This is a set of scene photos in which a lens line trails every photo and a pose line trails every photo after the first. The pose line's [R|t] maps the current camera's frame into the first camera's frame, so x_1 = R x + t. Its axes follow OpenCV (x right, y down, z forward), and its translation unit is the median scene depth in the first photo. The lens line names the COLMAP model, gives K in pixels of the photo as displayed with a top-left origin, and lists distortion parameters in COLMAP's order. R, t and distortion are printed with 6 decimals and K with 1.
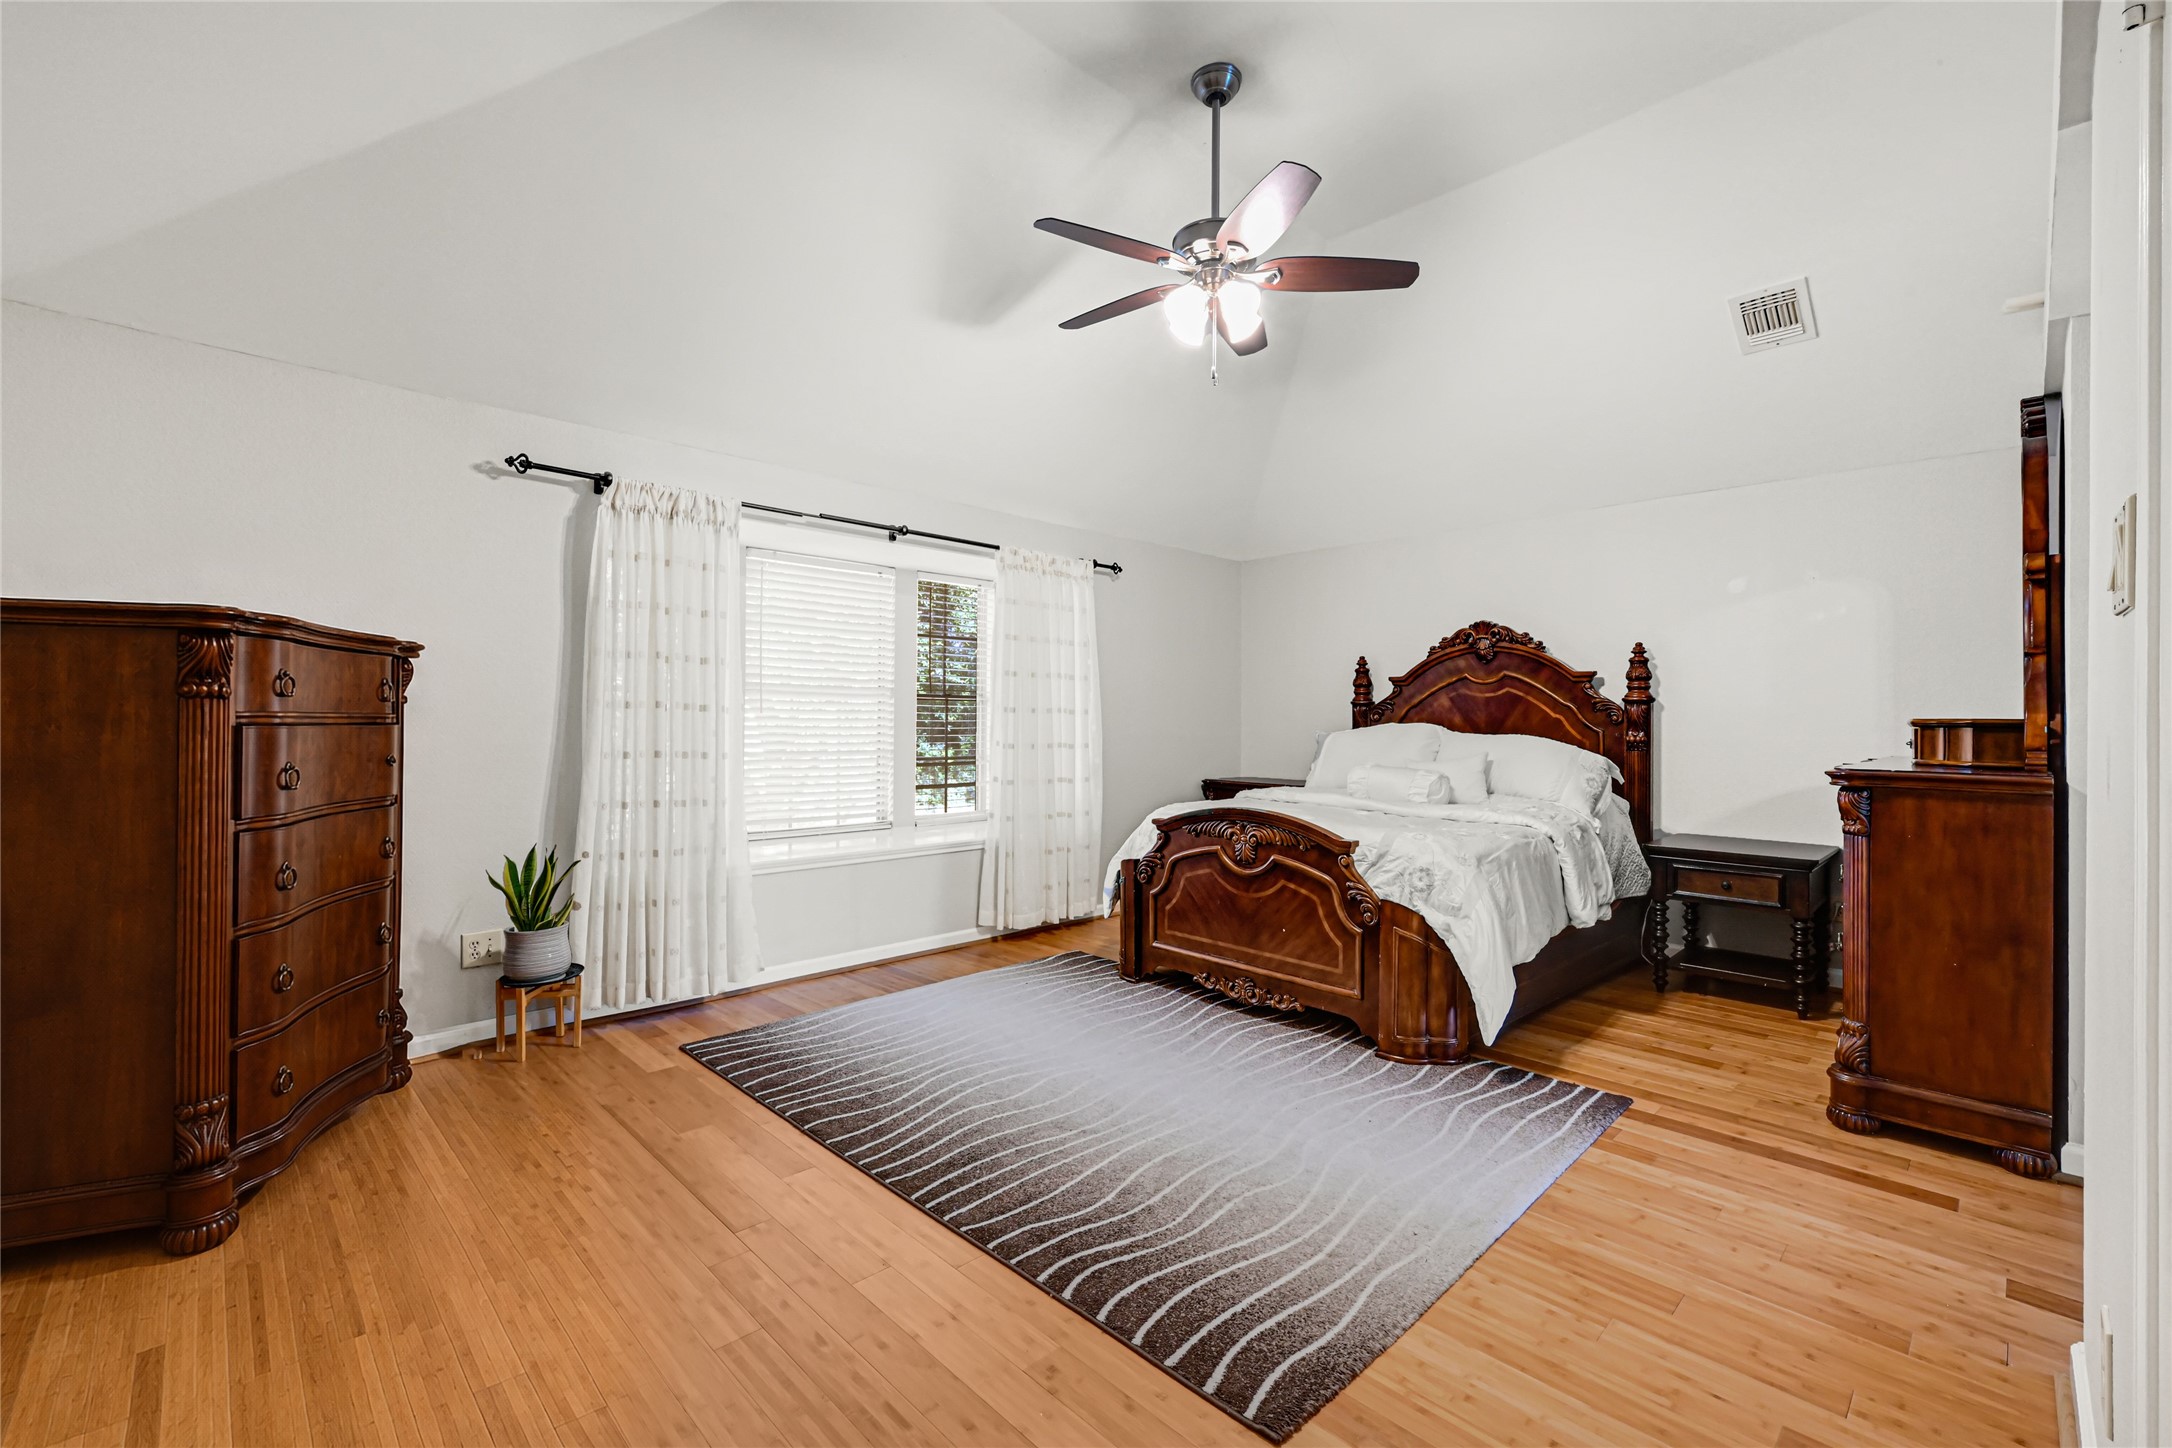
lens RADIAL K [[891.1, 0, 1093.2], [0, 891.1, 719.7], [0, 0, 1]] dist [0.000461, 0.000052]
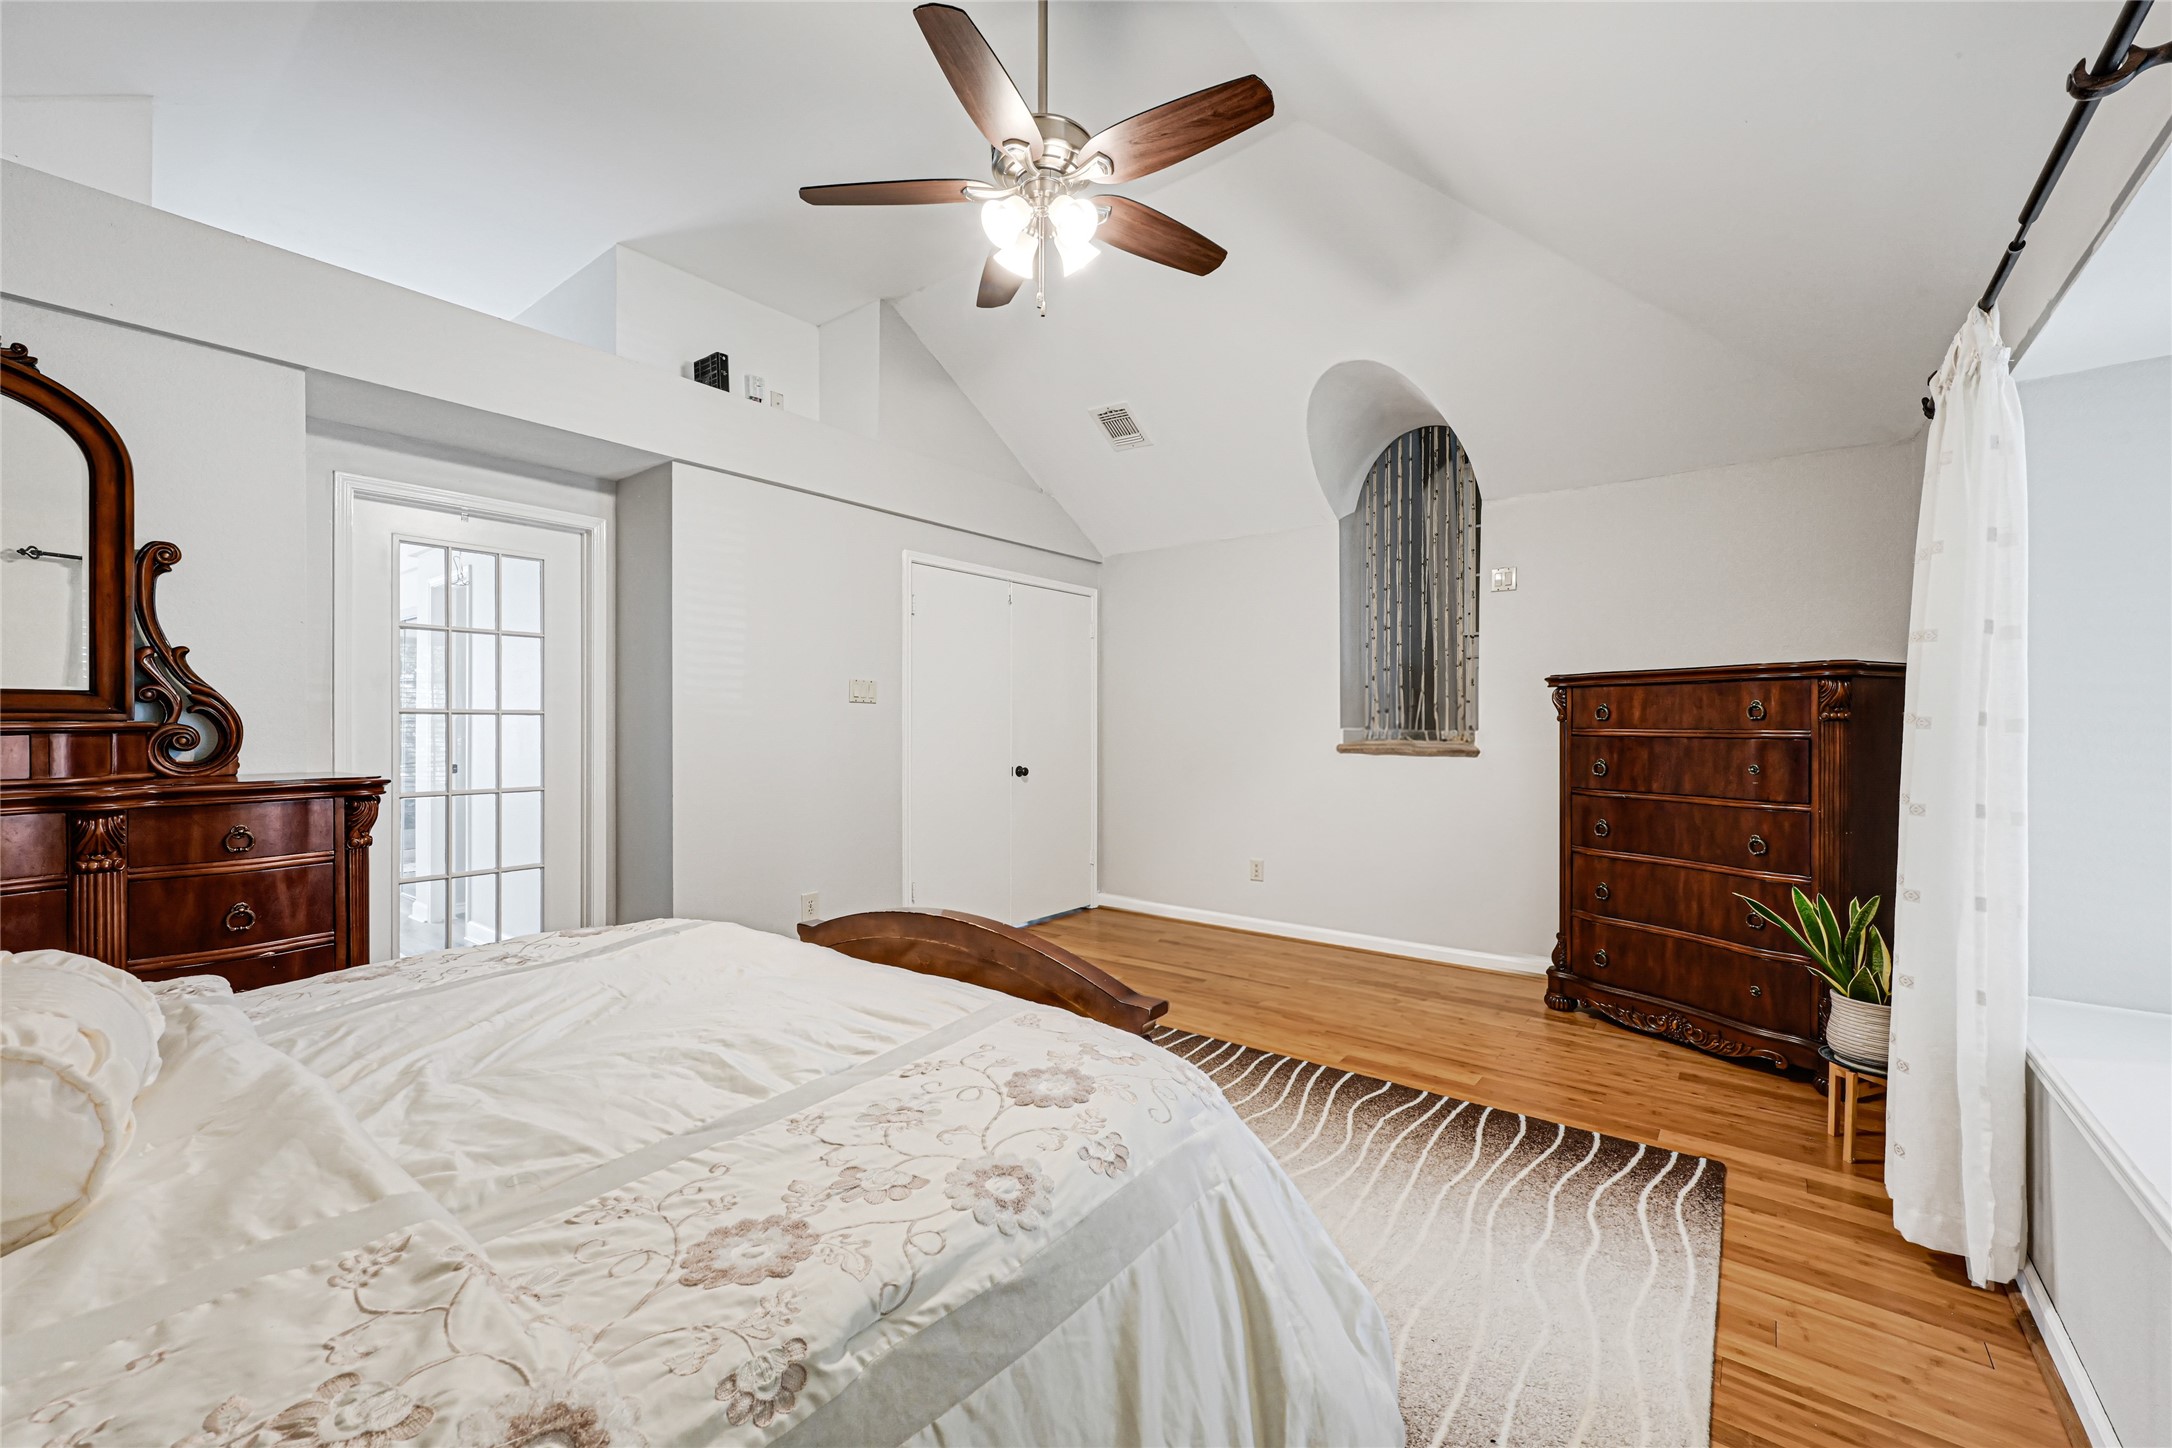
lens RADIAL K [[891.1, 0, 1093.2], [0, 891.1, 719.7], [0, 0, 1]] dist [0.000461, 0.000052]
pose [[-0.990952, -0.007148, -0.134030, 0.205453], [-0.006632, 0.999969, -0.004293, -0.010360], [0.134056, -0.003365, -0.990968, 1.942594]]
